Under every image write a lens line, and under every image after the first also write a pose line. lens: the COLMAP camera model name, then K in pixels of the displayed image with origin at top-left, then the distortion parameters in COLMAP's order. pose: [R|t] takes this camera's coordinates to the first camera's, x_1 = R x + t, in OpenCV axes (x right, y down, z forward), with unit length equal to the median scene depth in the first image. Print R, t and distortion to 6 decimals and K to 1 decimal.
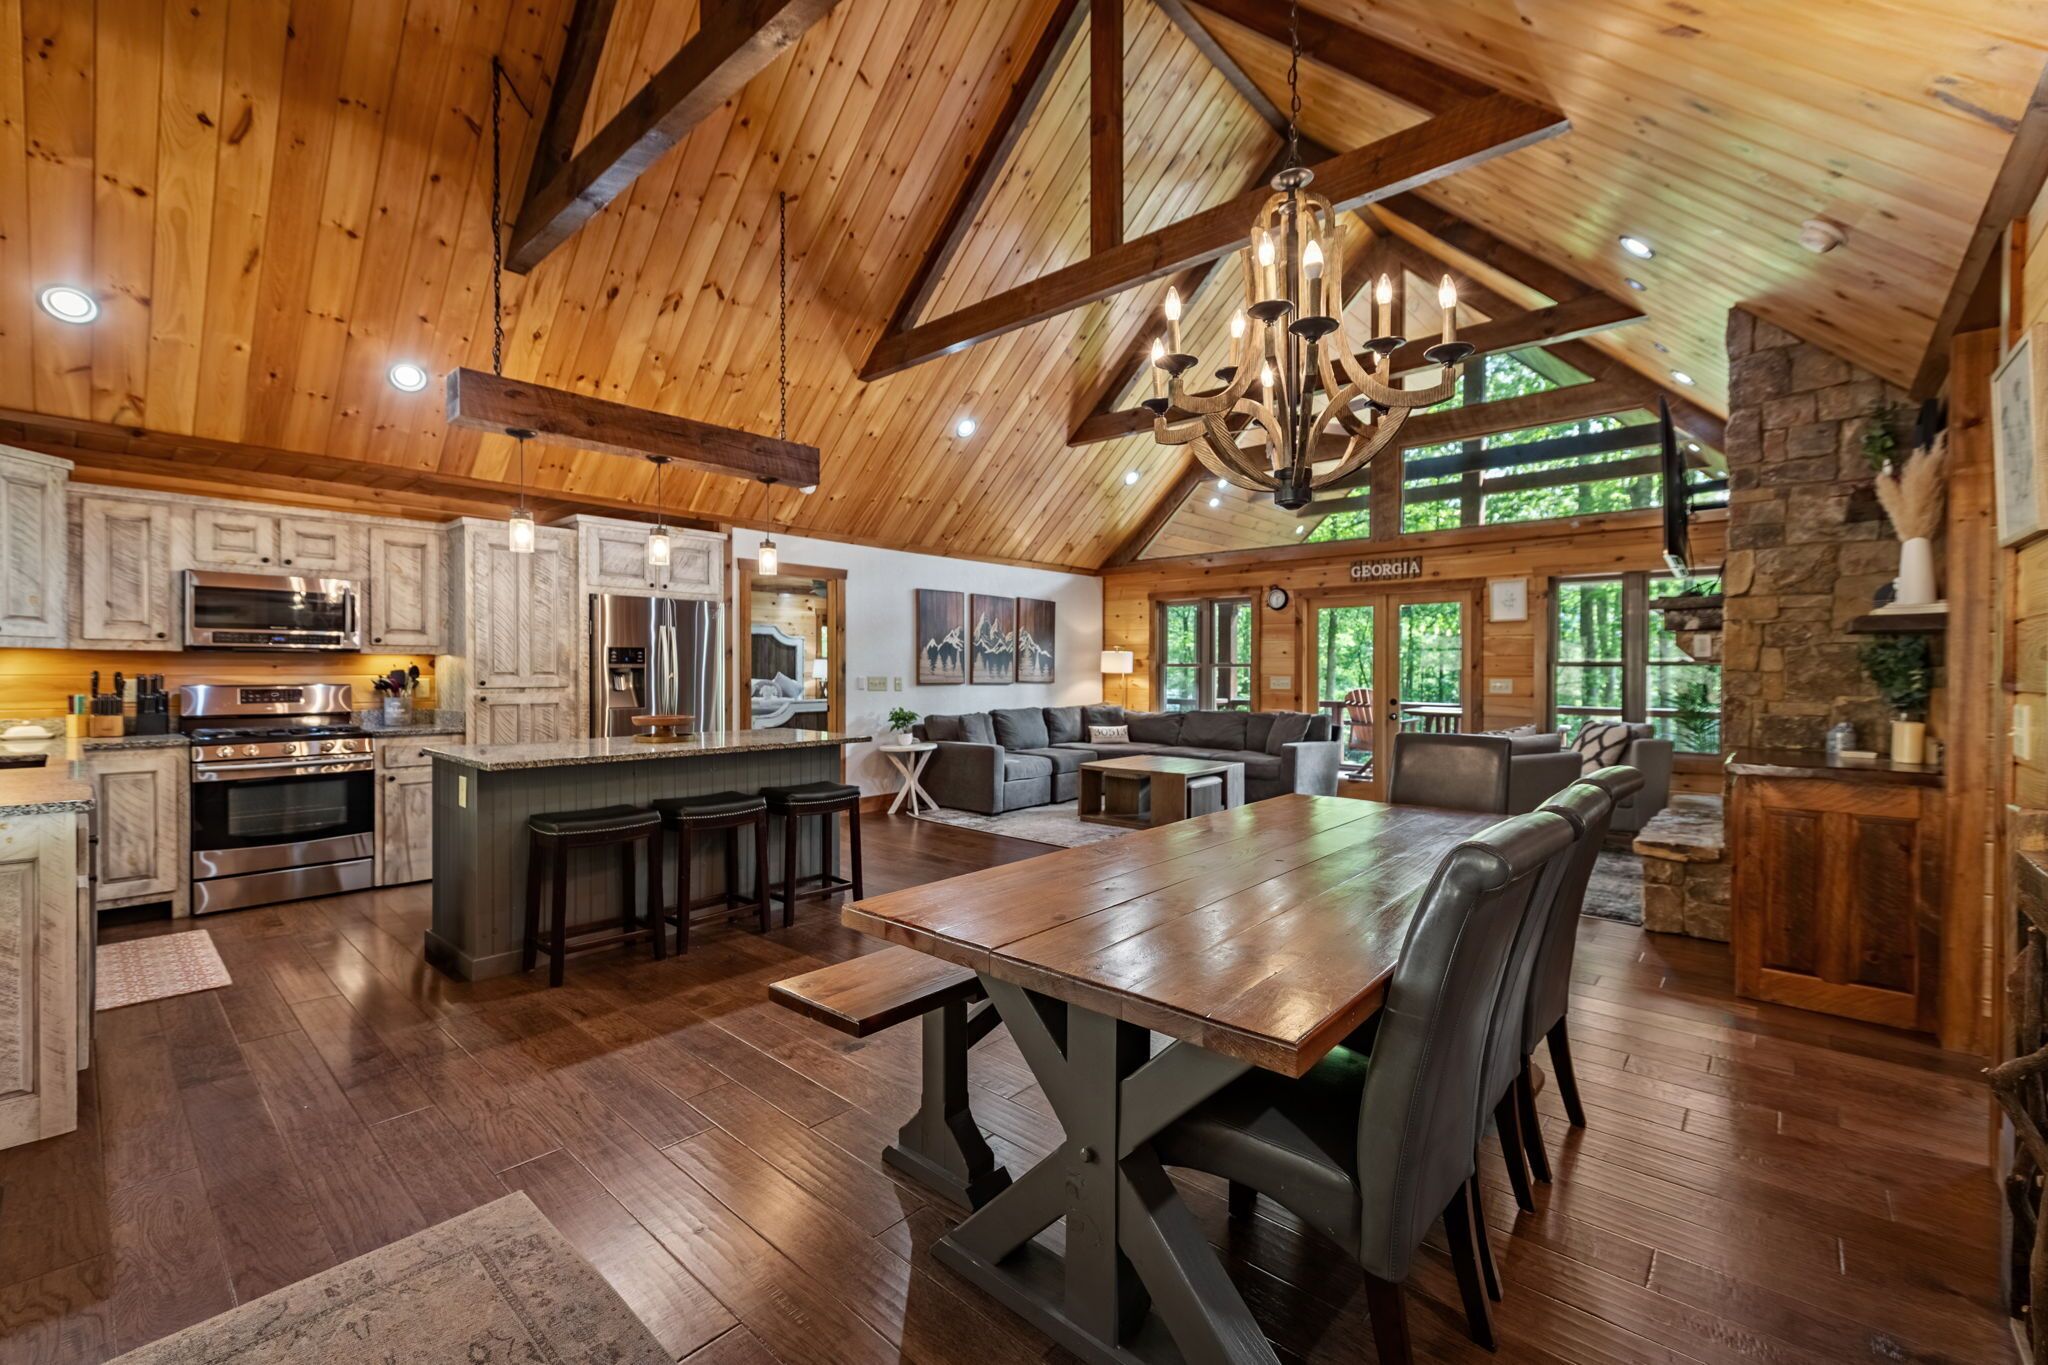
lens RADIAL K [[820.8, 0, 1021.0], [0, 820.8, 678.1], [0, 0, 1]] dist [0.002283, 0.000099]
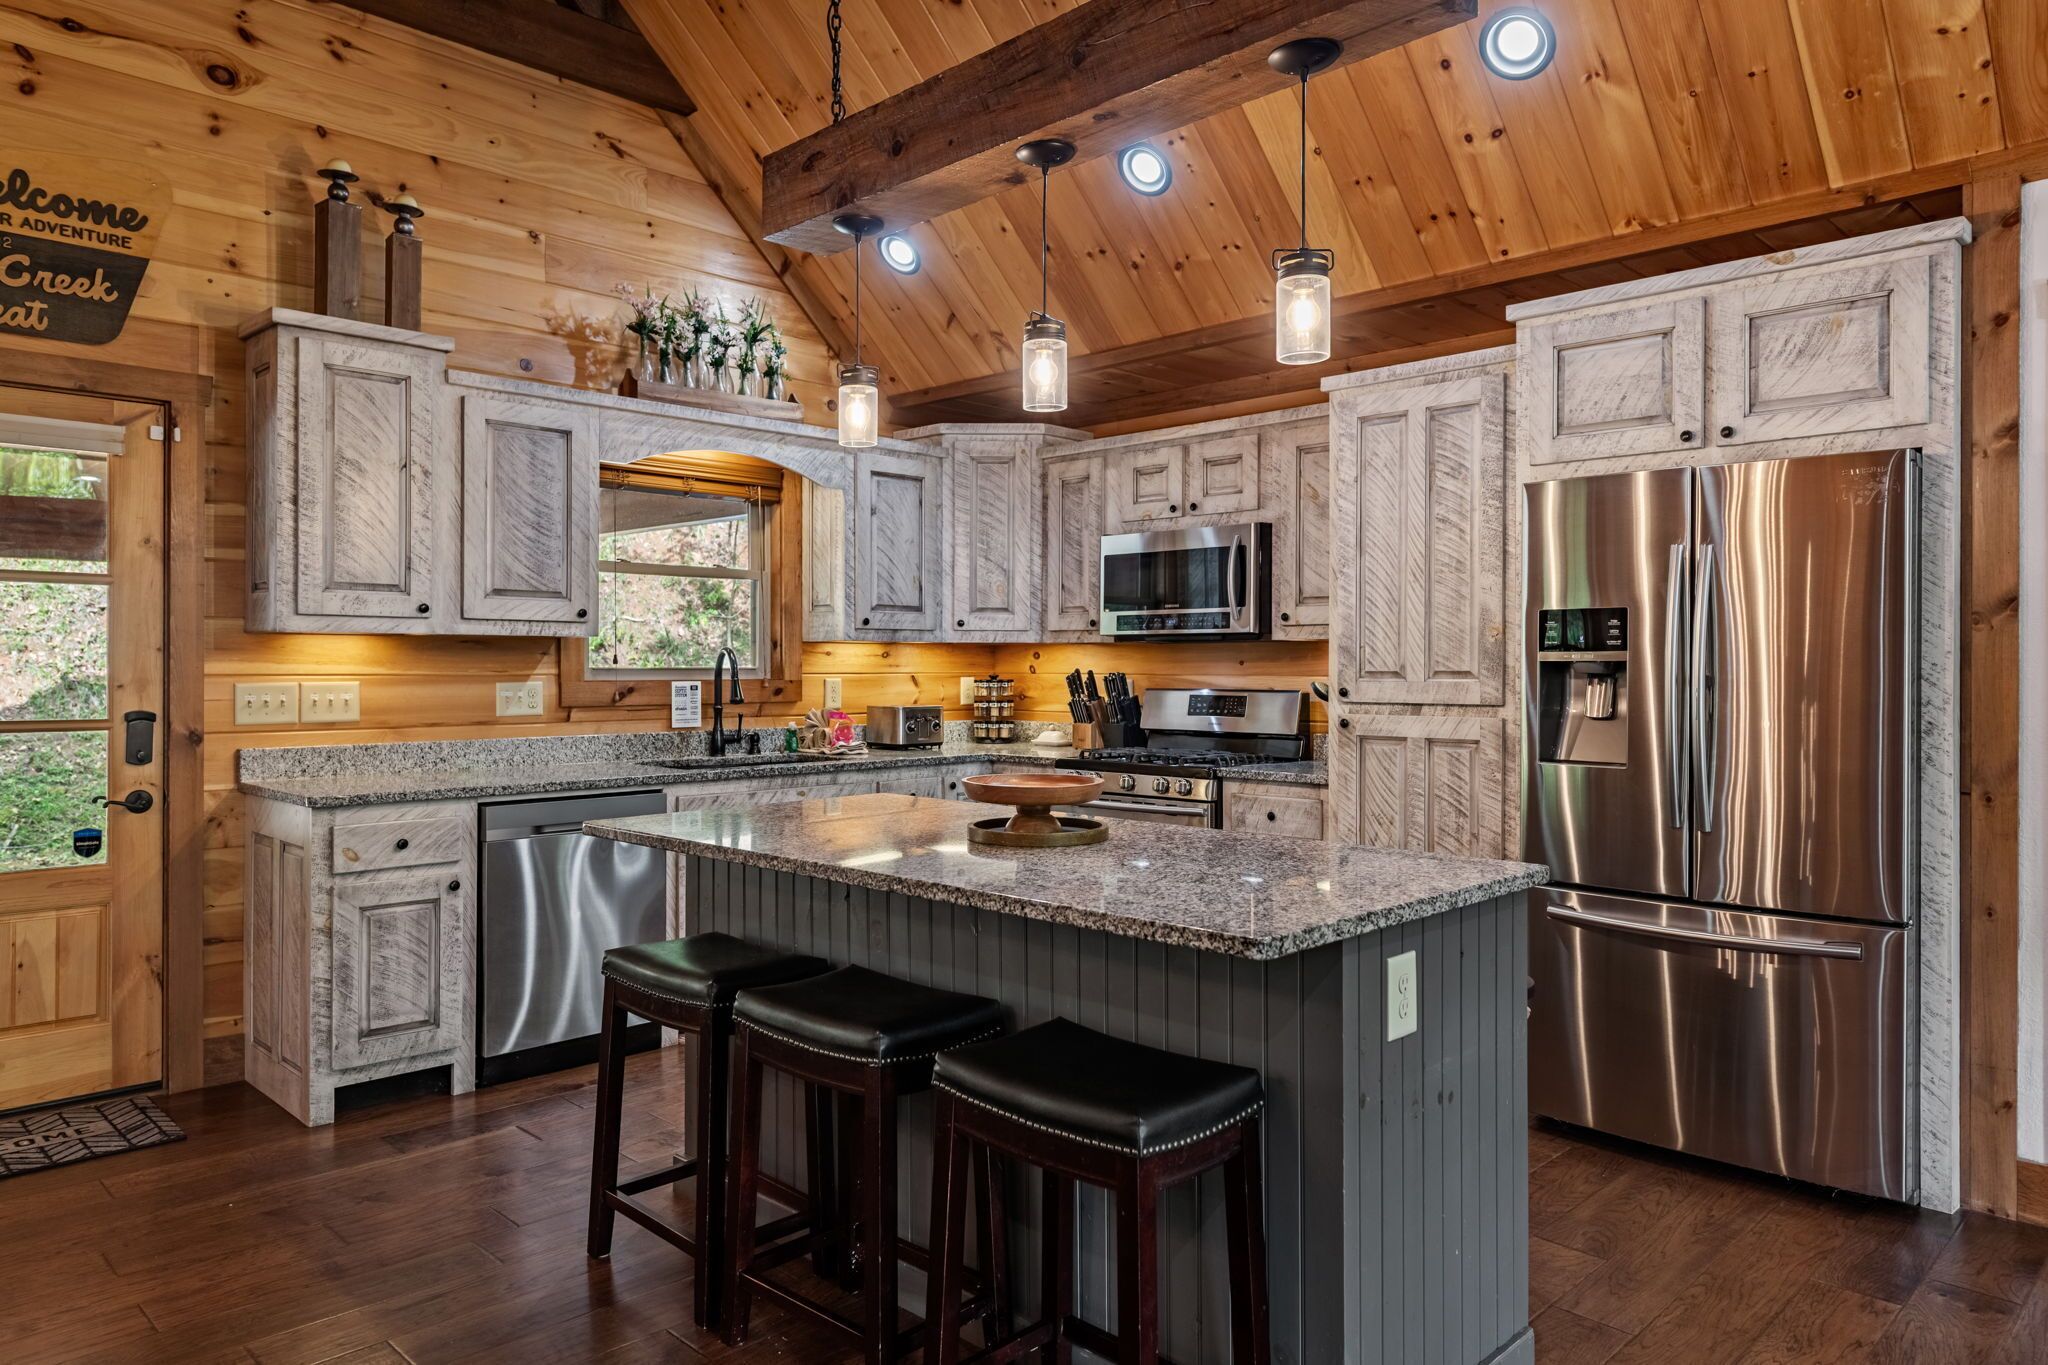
lens RADIAL K [[1323.1, 0, 1022.9], [0, 1323.1, 673.5], [0, 0, 1]] dist [-0.000872, -0.000038]
pose [[-0.047708, 0.002322, -0.998859, 0.169599], [-0.010151, 0.999945, 0.002810, -0.005739], [0.998810, 0.010273, -0.047681, 0.797297]]
